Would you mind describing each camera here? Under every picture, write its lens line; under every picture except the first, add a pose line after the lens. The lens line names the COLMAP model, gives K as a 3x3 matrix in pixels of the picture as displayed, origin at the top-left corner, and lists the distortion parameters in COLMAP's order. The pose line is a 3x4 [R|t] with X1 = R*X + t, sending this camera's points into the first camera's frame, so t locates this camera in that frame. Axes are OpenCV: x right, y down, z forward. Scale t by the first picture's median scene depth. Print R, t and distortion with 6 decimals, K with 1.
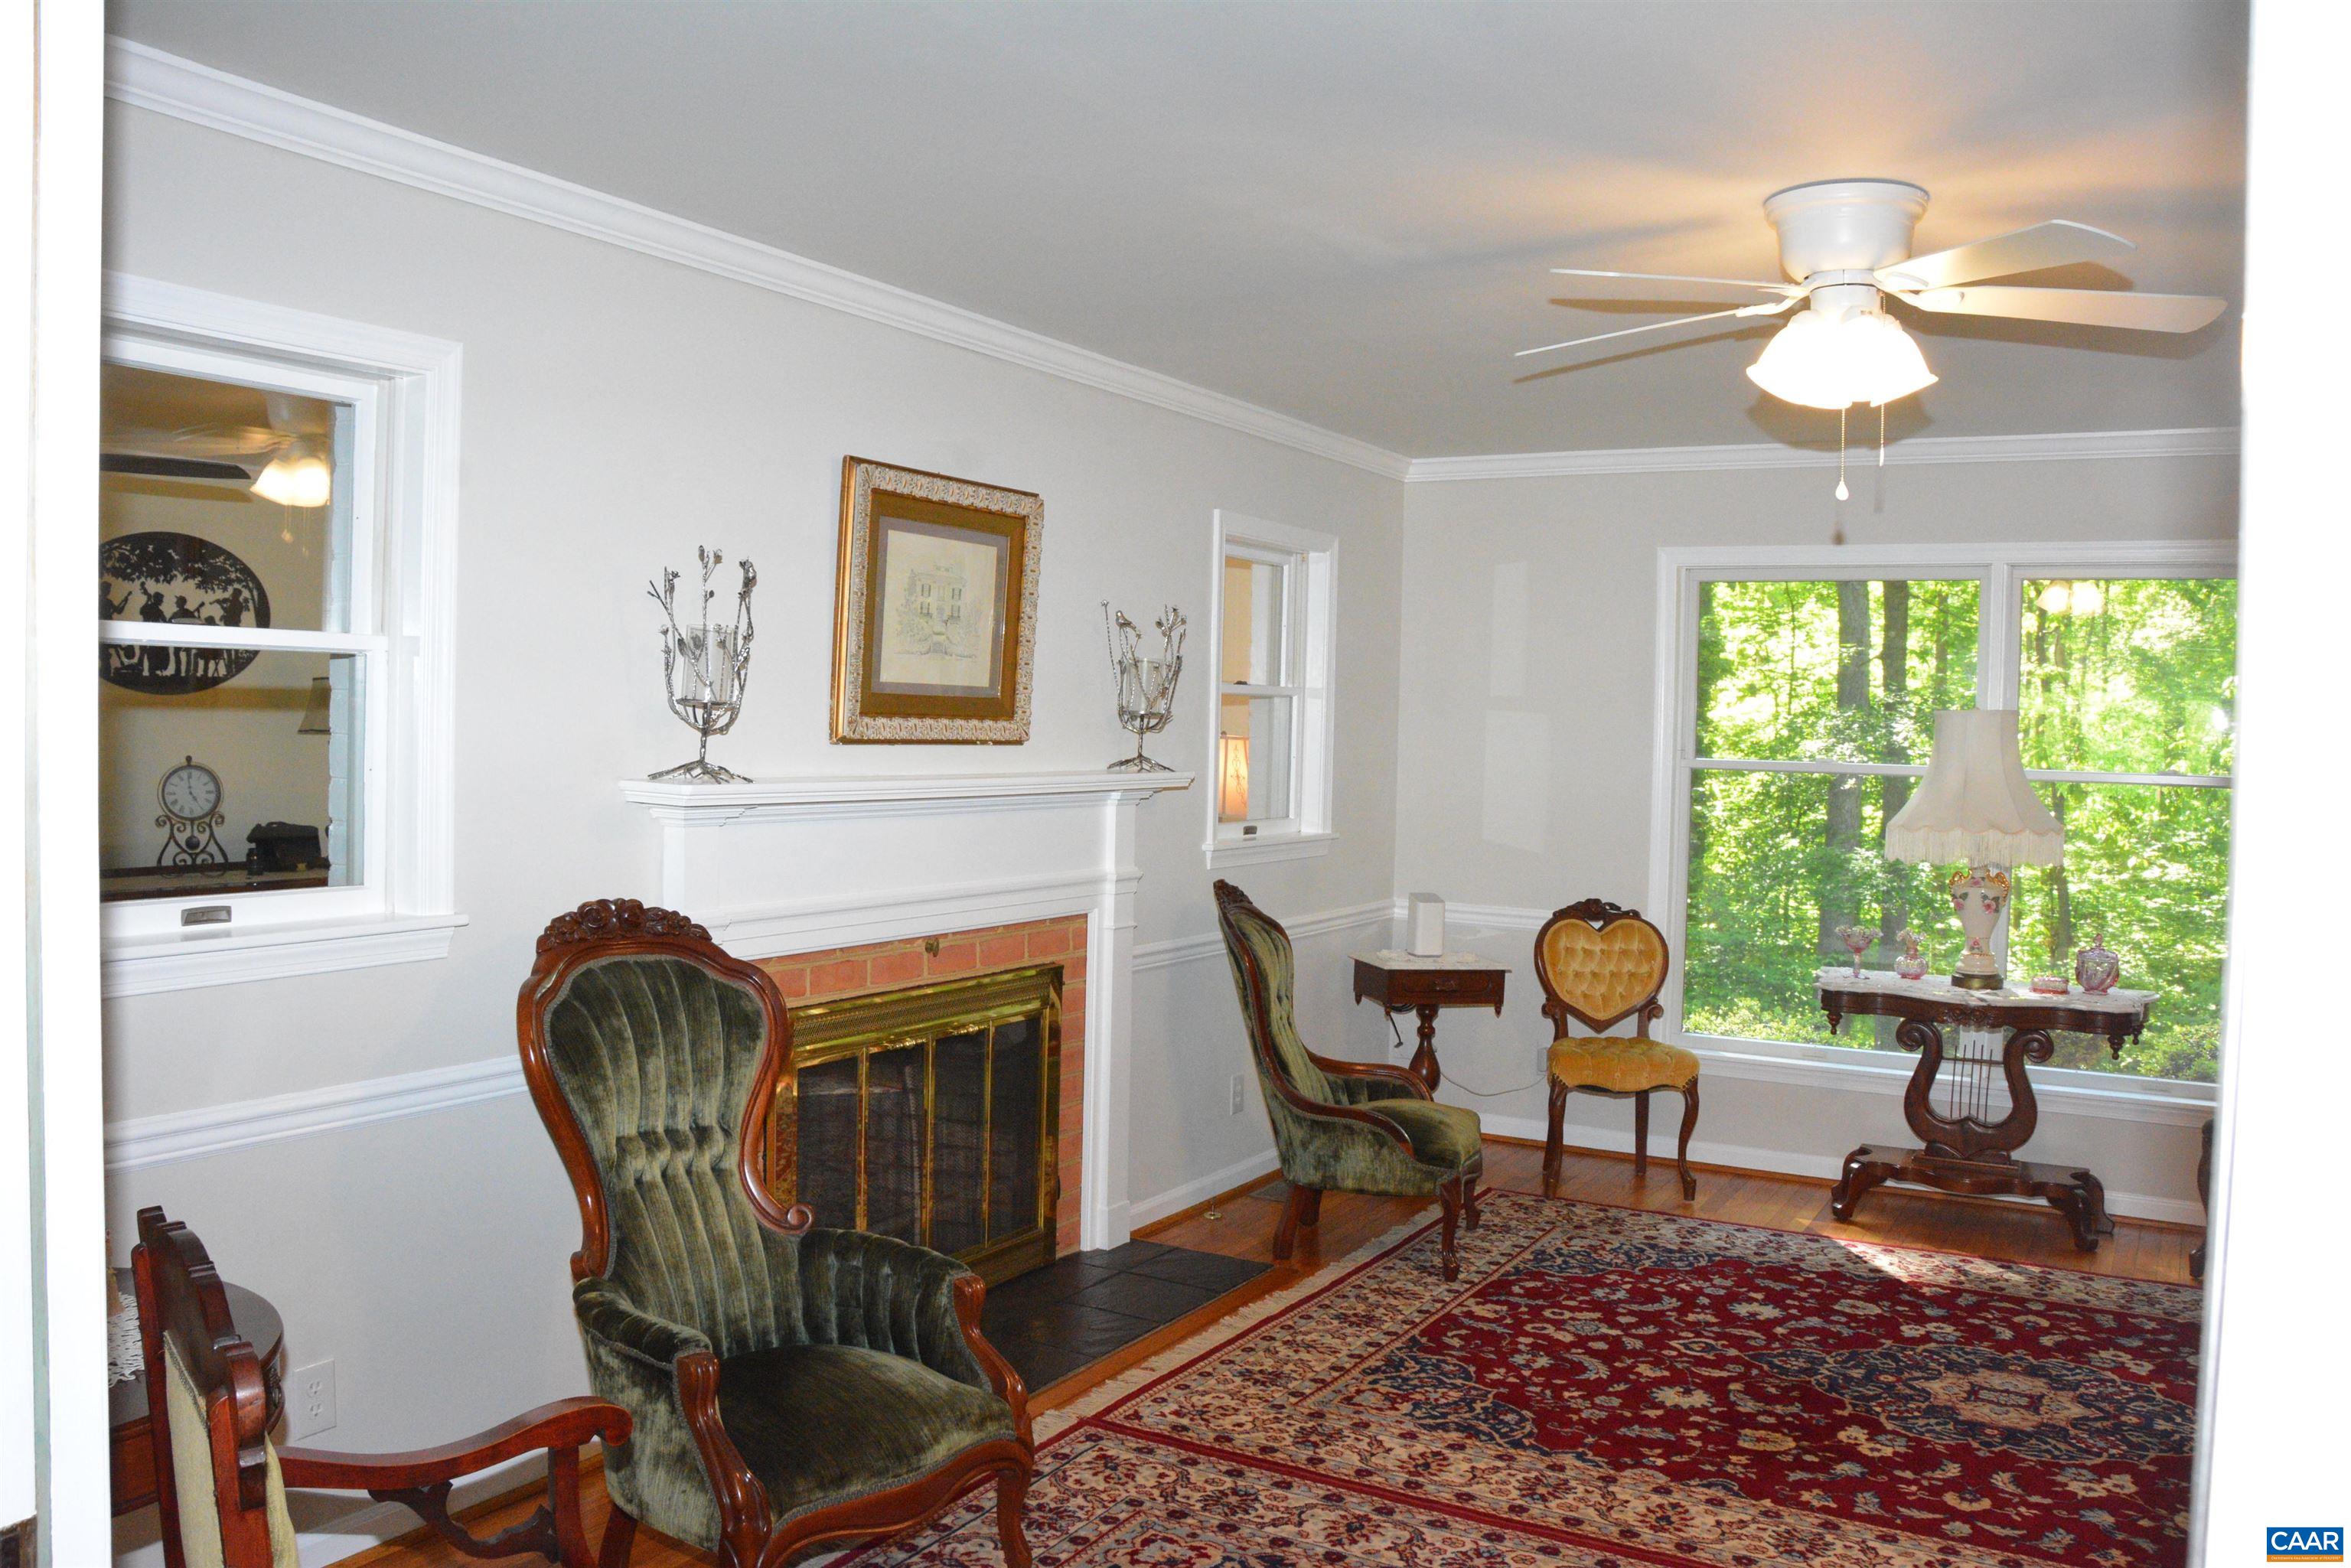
lens RADIAL K [[1861.3, 0, 1109.5], [0, 1861.3, 759.7], [0, 0, 1]] dist [-0.153364, 0.092998]
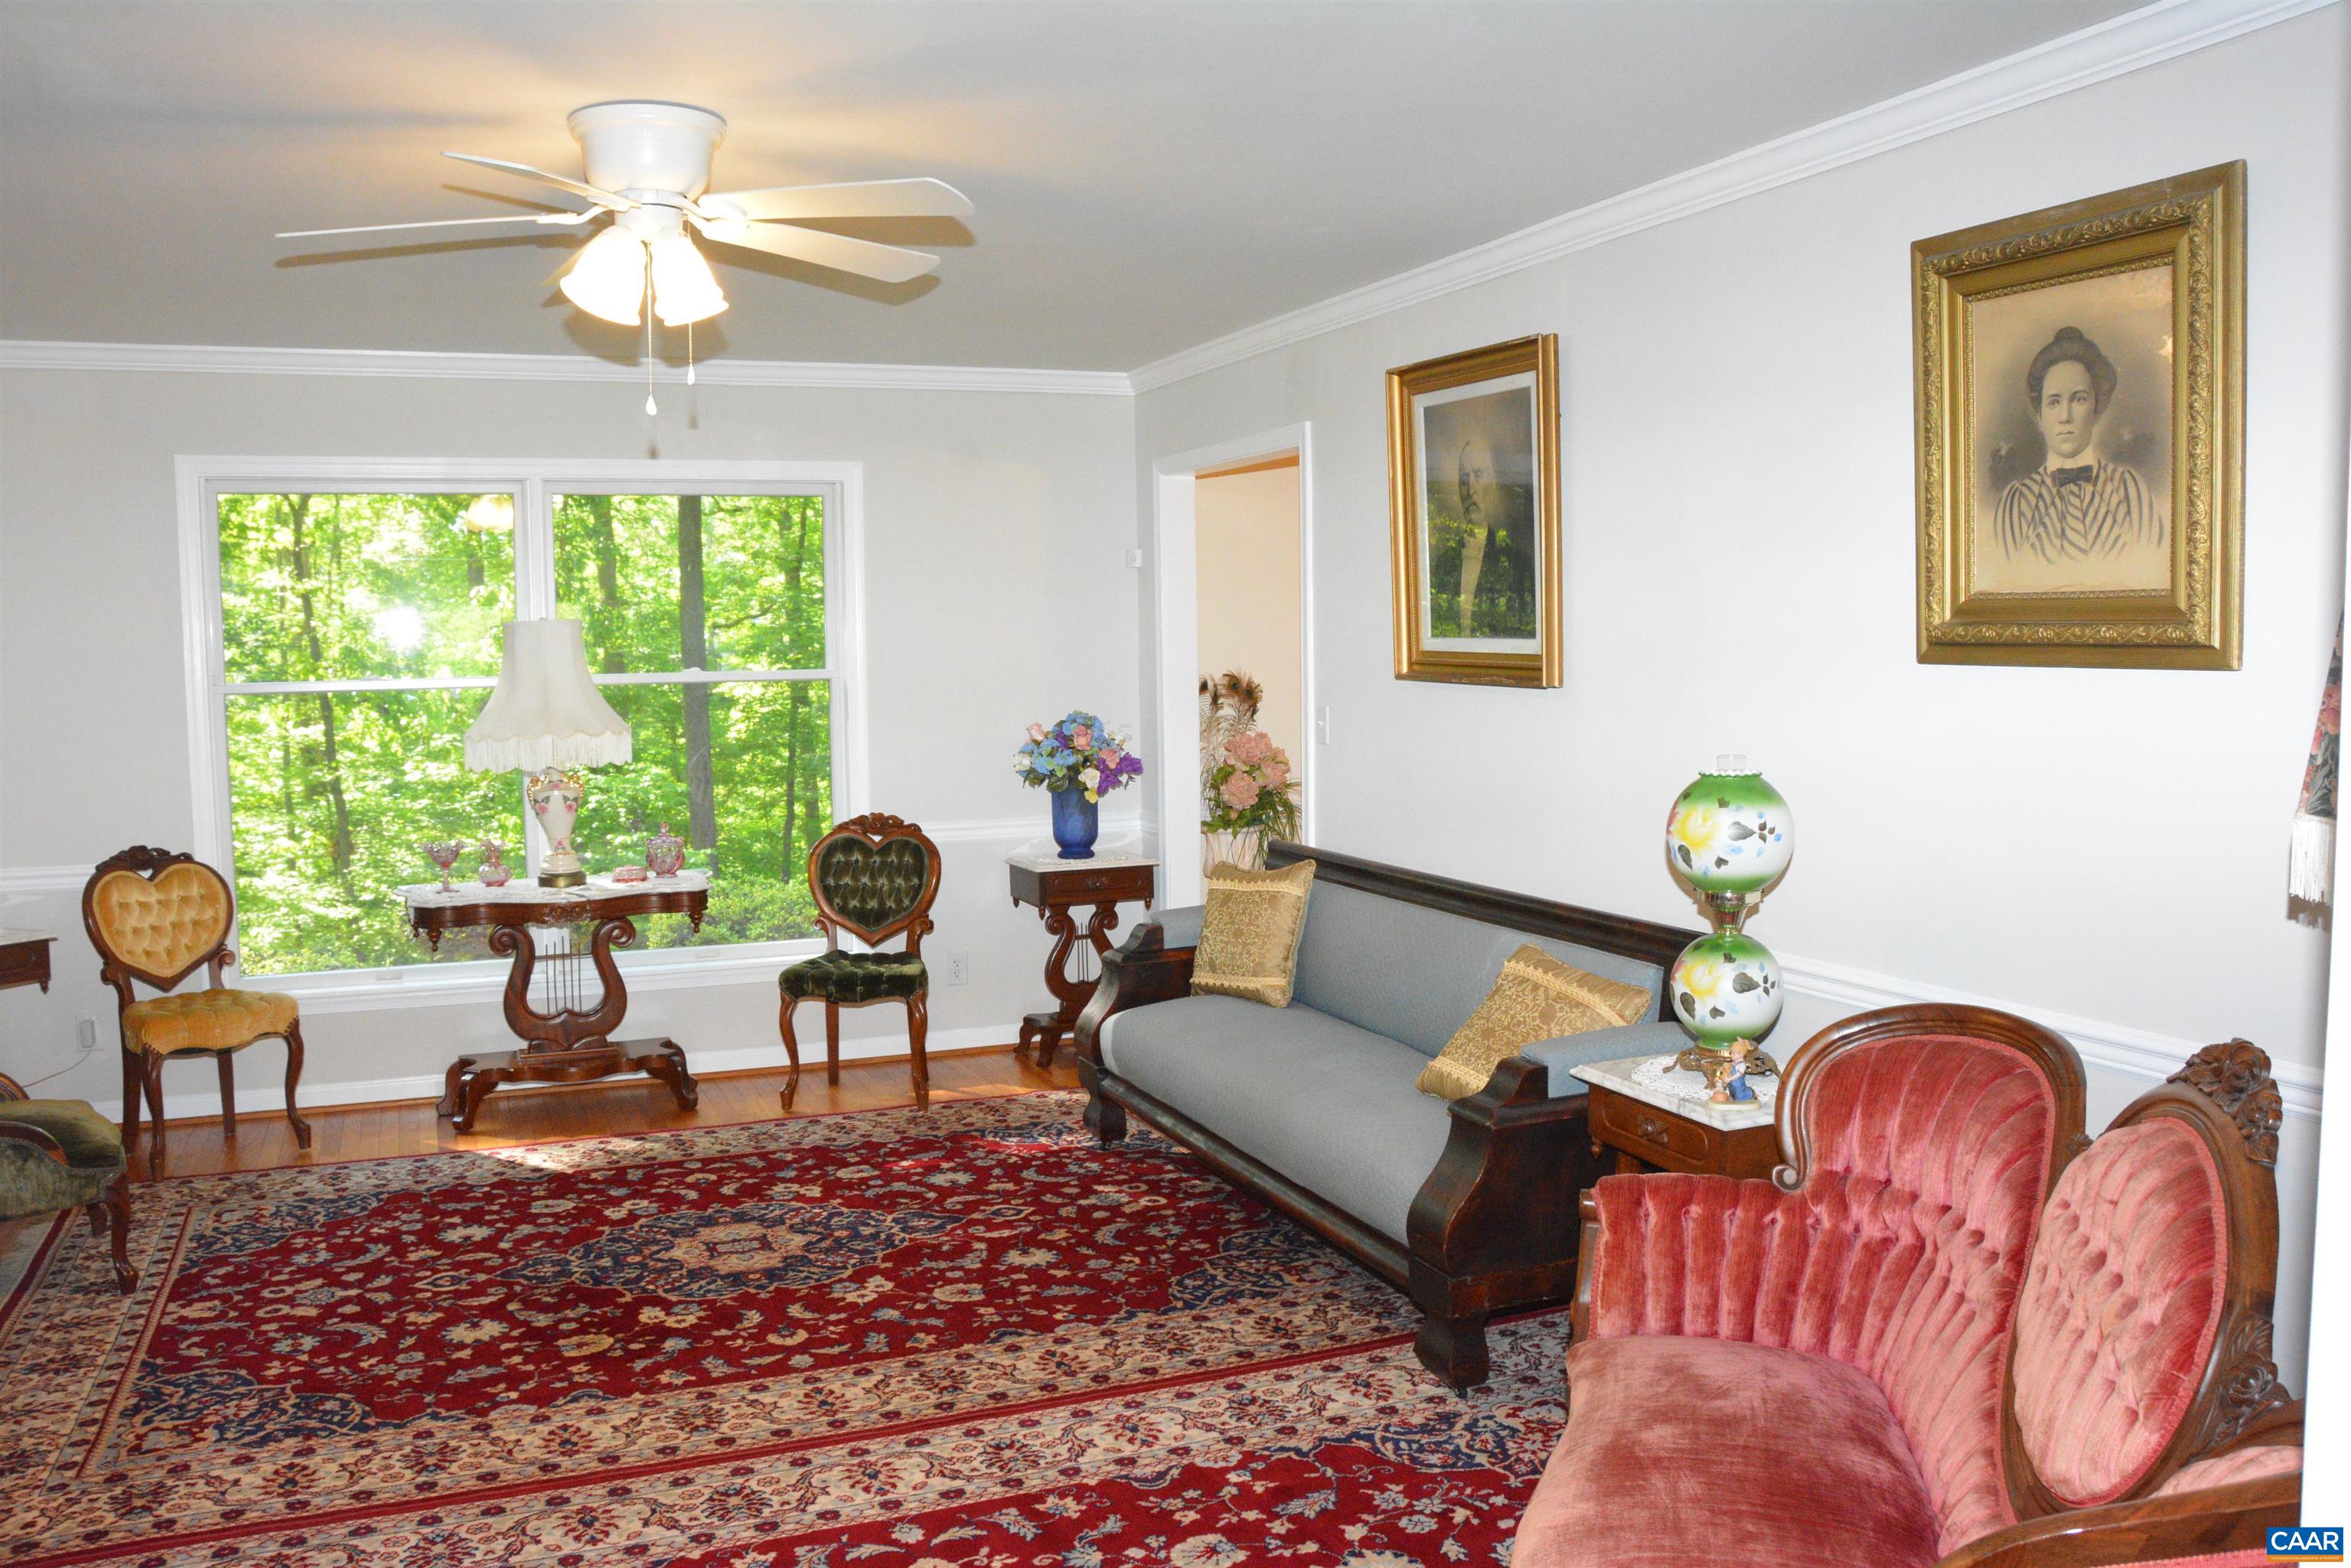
lens RADIAL K [[1861.3, 0, 1178.5], [0, 1861.3, 759.7], [0, 0, 1]] dist [-0.153364, 0.092998]
pose [[0.582765, -0.084394, 0.808246, -0.198121], [0.046635, 0.996427, 0.070418, -0.005554], [-0.811301, -0.003345, 0.584619, 0.108952]]
